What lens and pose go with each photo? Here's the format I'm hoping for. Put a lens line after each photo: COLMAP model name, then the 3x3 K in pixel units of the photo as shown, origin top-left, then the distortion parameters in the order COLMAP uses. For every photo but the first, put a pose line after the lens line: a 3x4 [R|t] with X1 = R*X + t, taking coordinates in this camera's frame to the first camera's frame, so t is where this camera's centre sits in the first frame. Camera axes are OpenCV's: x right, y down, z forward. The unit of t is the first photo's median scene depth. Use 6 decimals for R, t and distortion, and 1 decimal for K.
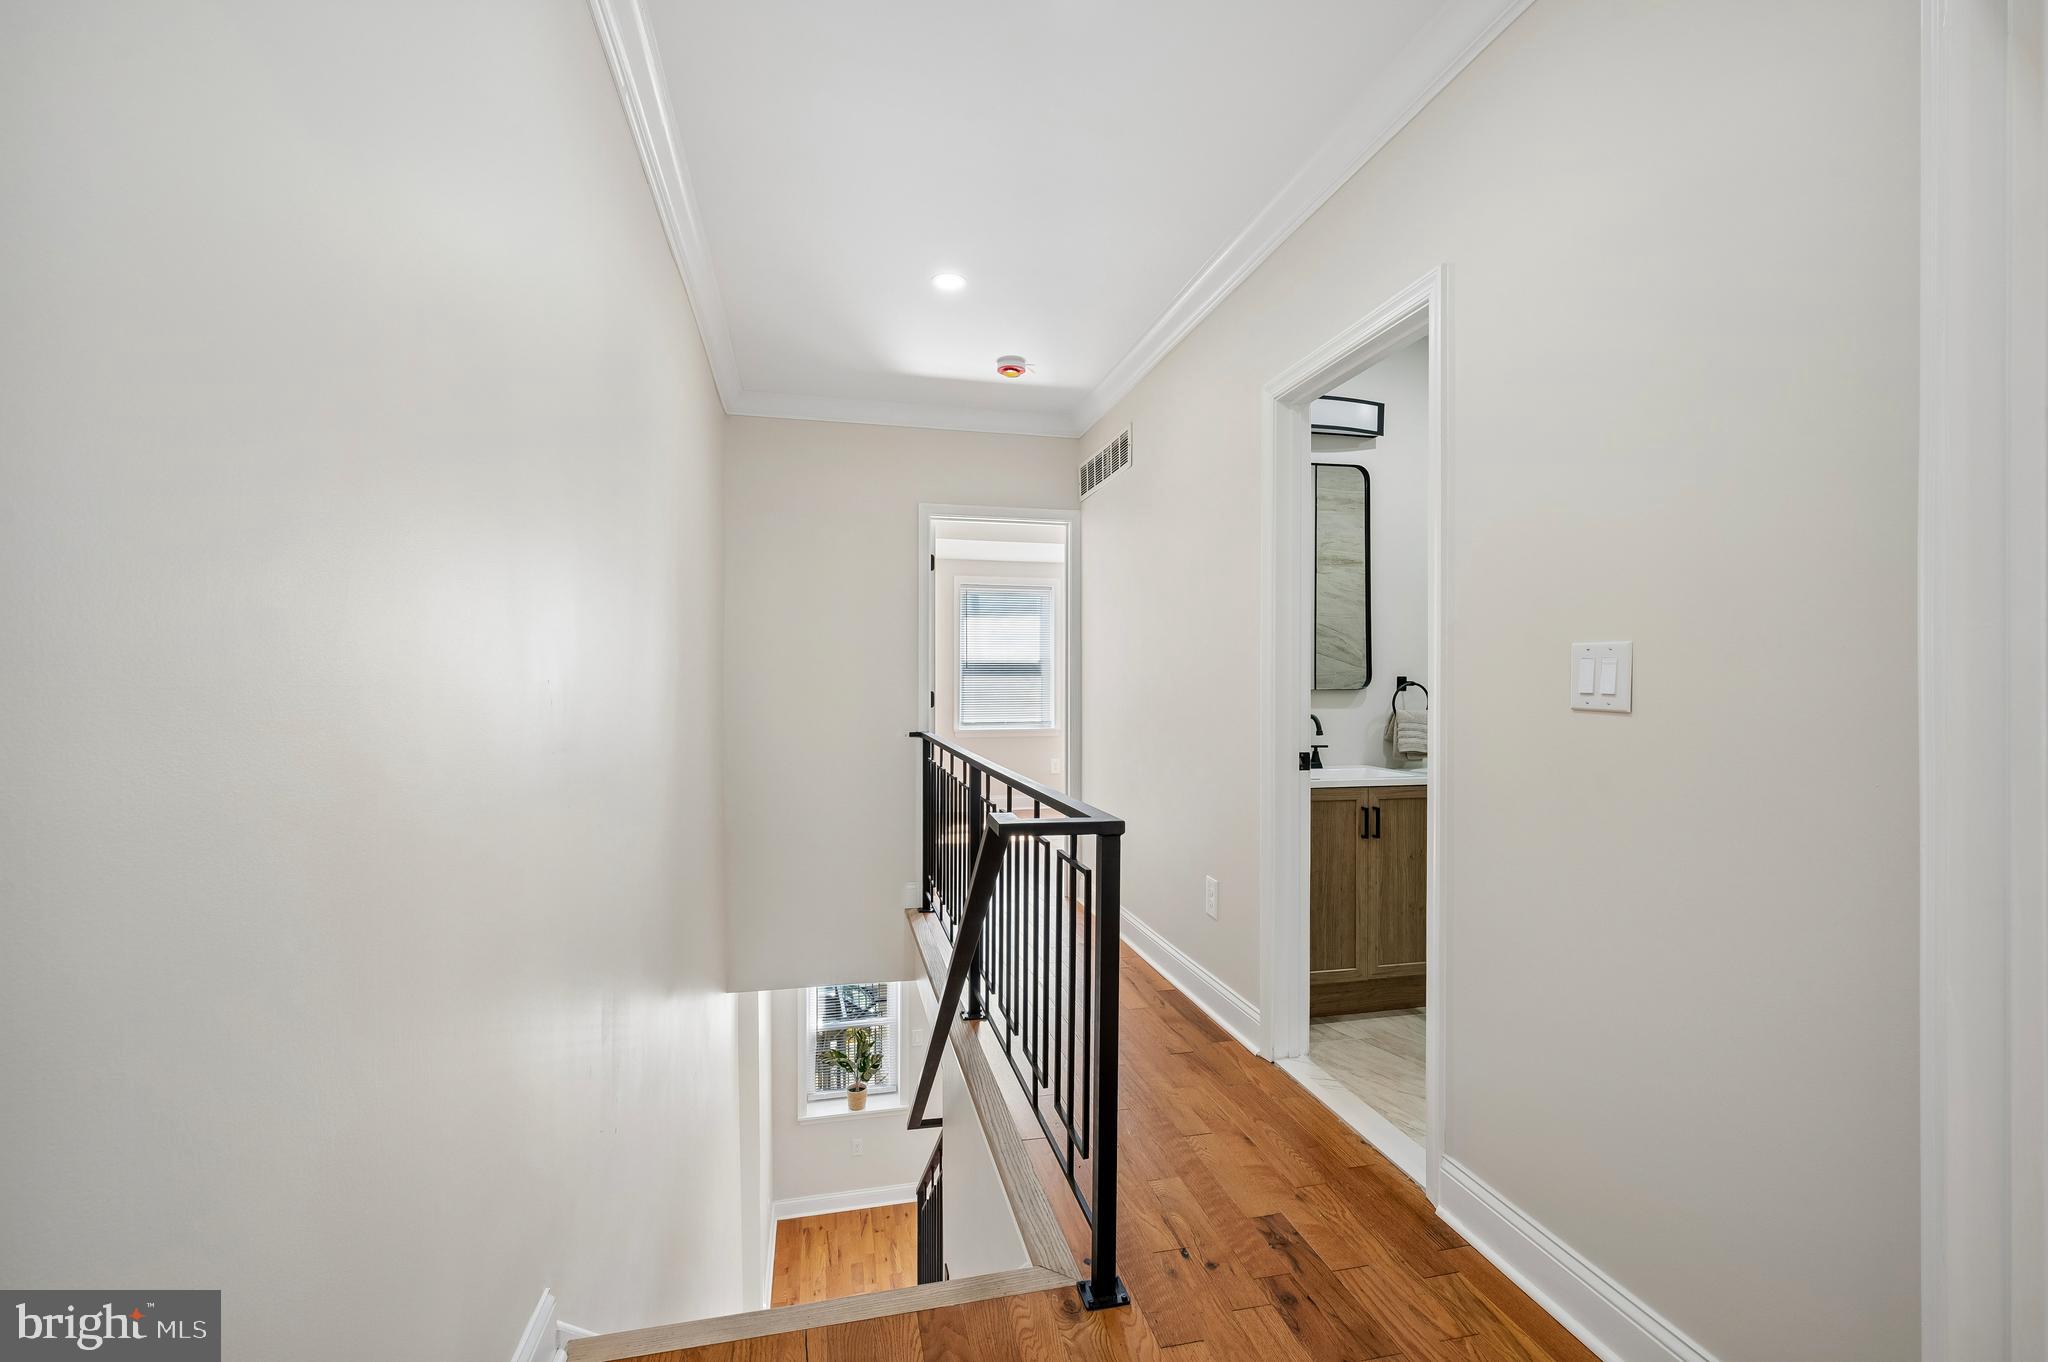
lens RADIAL K [[862.7, 0, 1023.0], [0, 862.7, 683.4], [0, 0, 1]] dist [-0.000129, -0.000039]
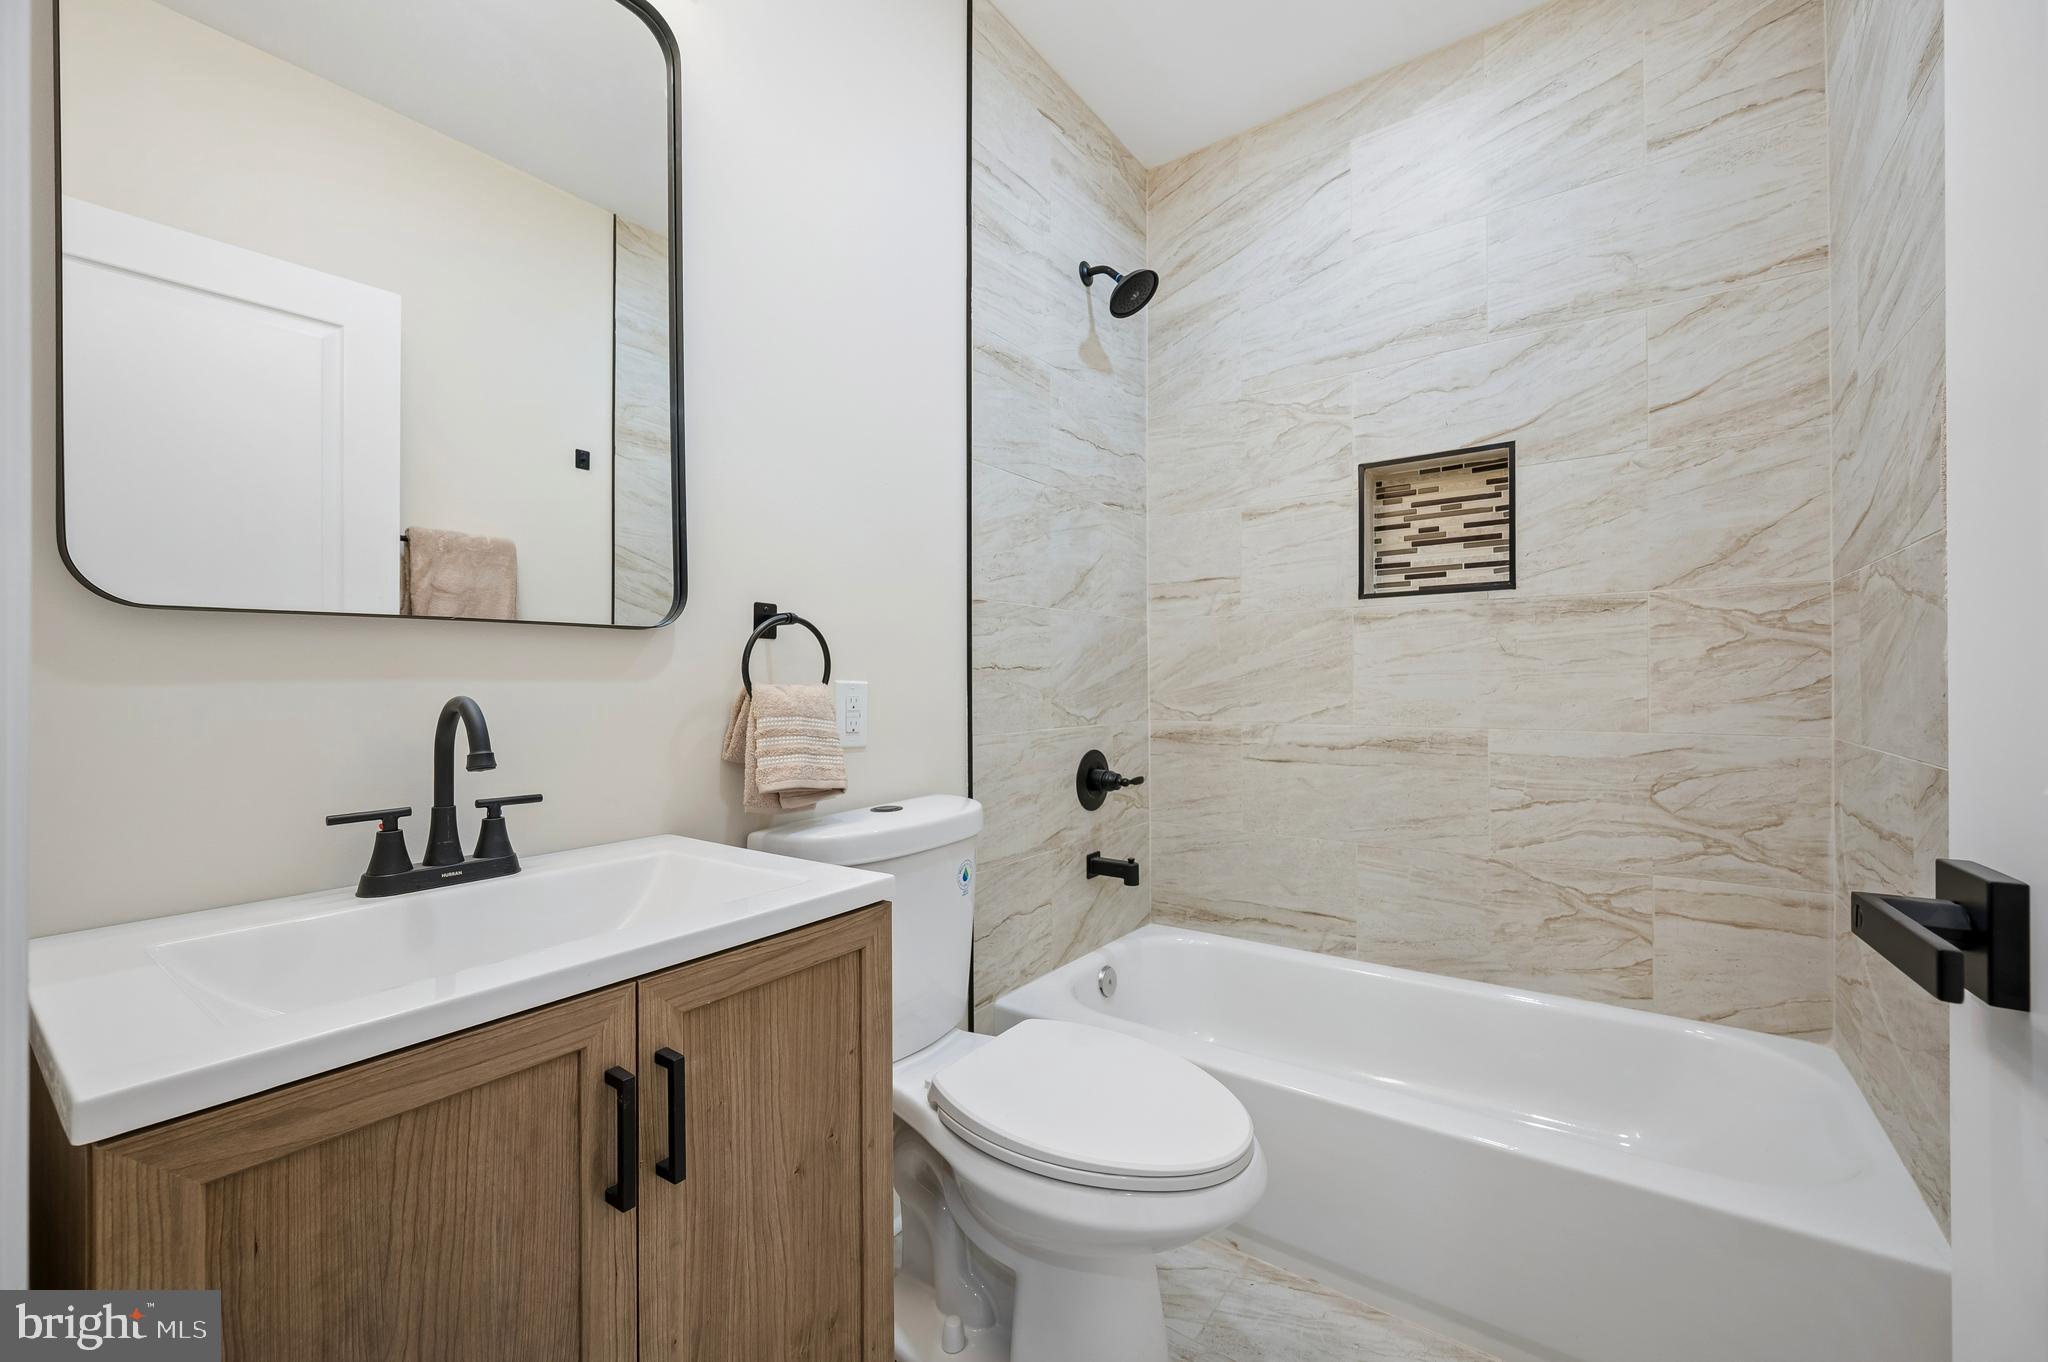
lens RADIAL K [[804.0, 0, 1023.6], [0, 804.0, 686.2], [0, 0, 1]] dist [0.000433, -0.000375]
pose [[0.748149, -0.006117, 0.663503, 0.291587], [0.006801, 0.999976, 0.001550, 0.032774], [-0.663496, 0.003353, 0.748172, 0.665220]]
